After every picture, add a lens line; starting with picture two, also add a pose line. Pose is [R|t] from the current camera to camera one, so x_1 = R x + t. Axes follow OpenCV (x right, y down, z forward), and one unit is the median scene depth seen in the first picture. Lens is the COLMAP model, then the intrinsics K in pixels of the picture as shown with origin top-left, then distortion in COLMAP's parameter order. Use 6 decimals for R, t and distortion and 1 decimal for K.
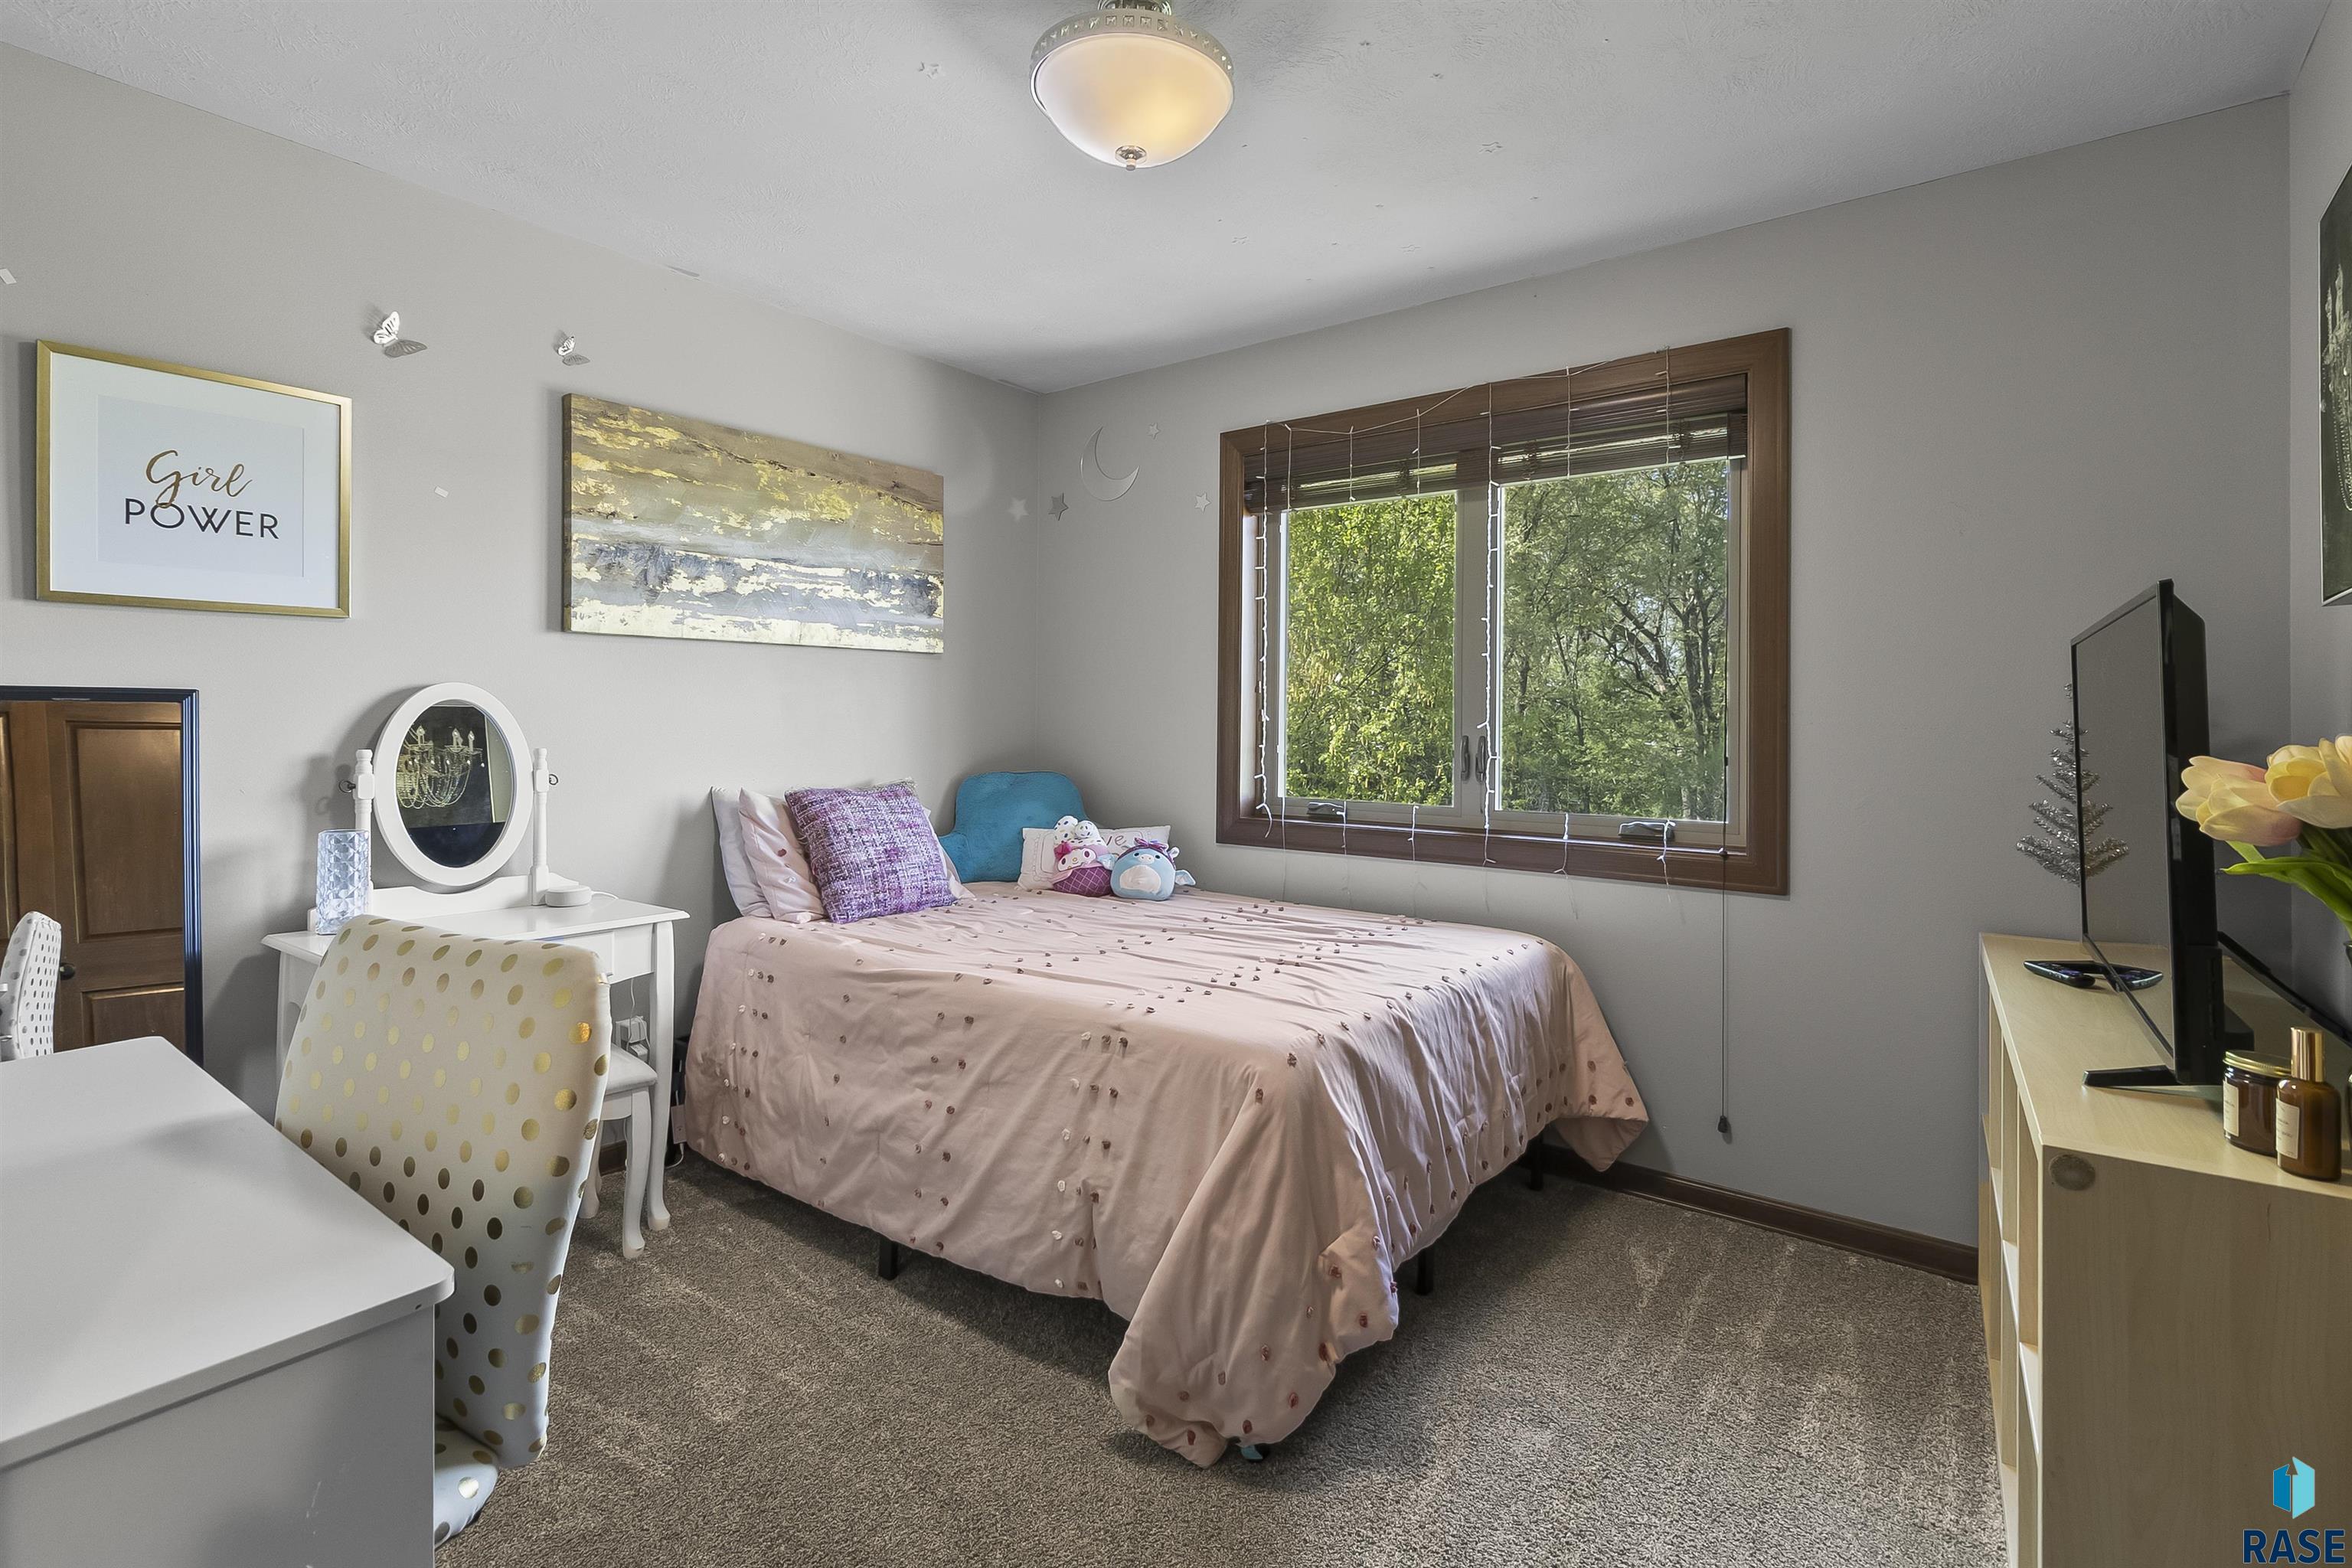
lens RADIAL K [[1072.7, 0, 1179.3], [0, 1072.7, 759.4], [0, 0, 1]] dist [-0.001167, -0.000315]
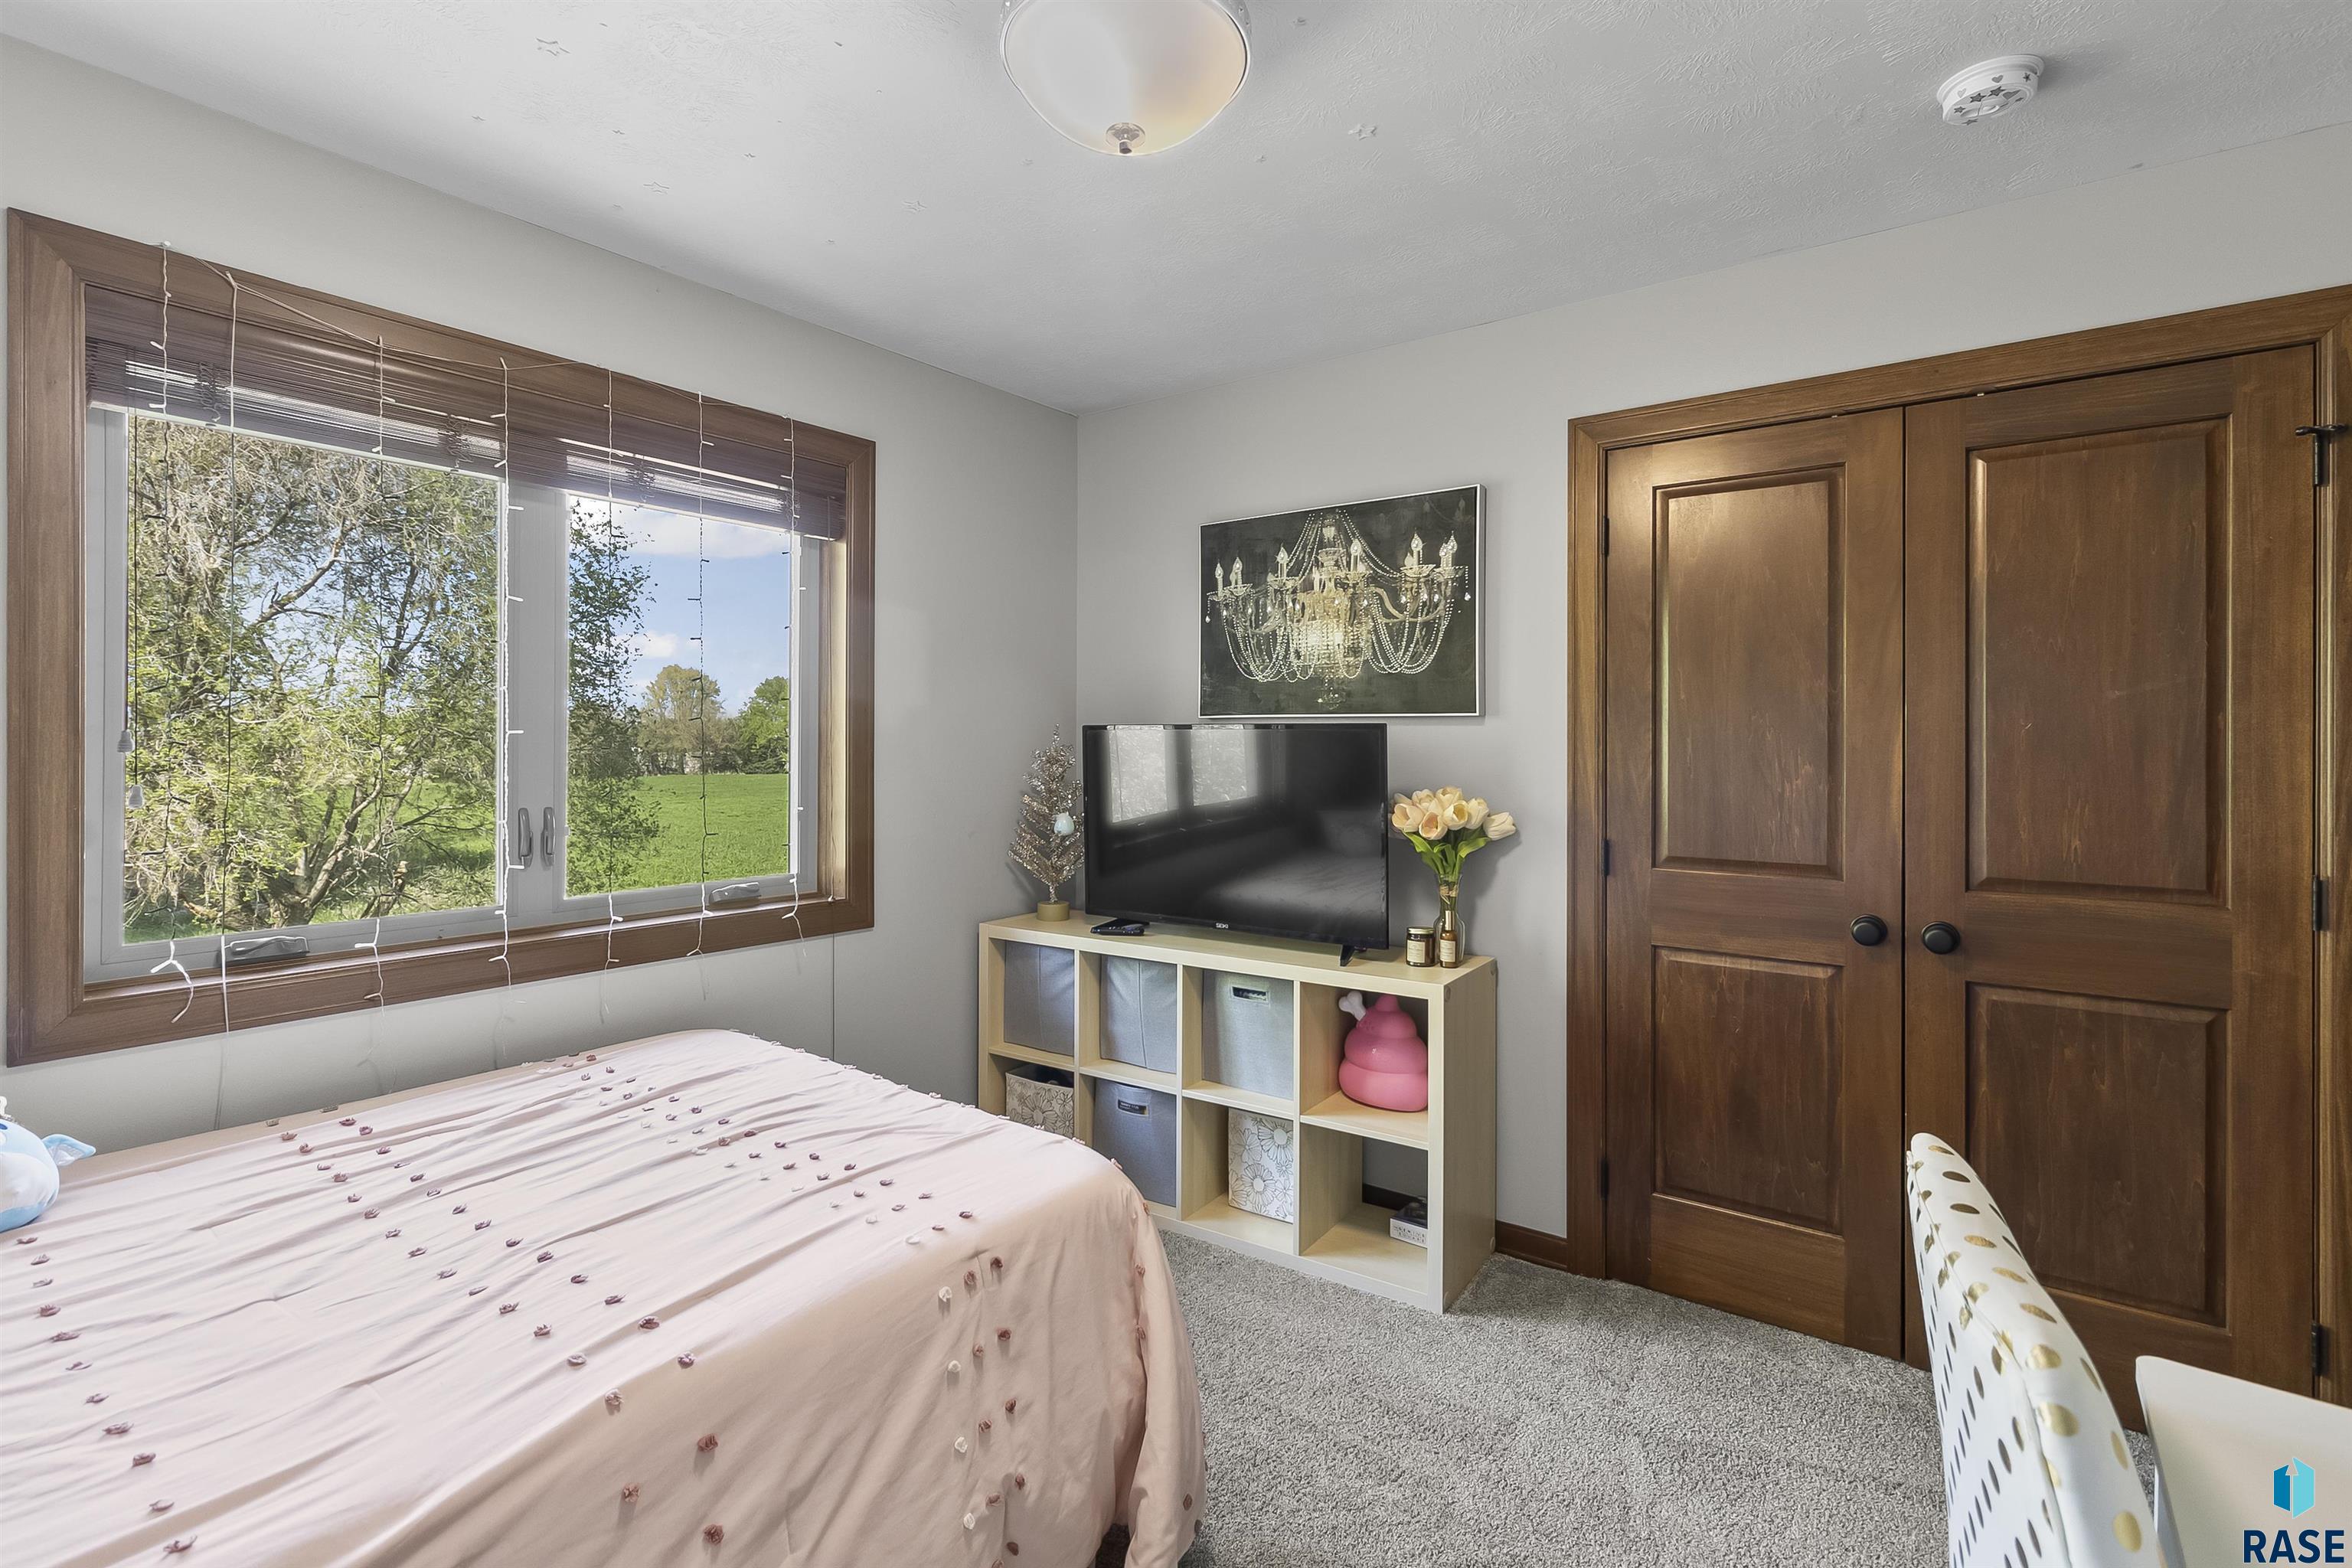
lens RADIAL K [[1061.1, 0, 1172.3], [0, 1061.1, 738.4], [0, 0, 1]] dist [-0.000545, -0.000037]
pose [[0.025620, 0.000260, 0.999672, -0.560519], [0.039686, 0.999211, -0.001277, -0.060507], [-0.998884, 0.039705, 0.025589, 0.628572]]
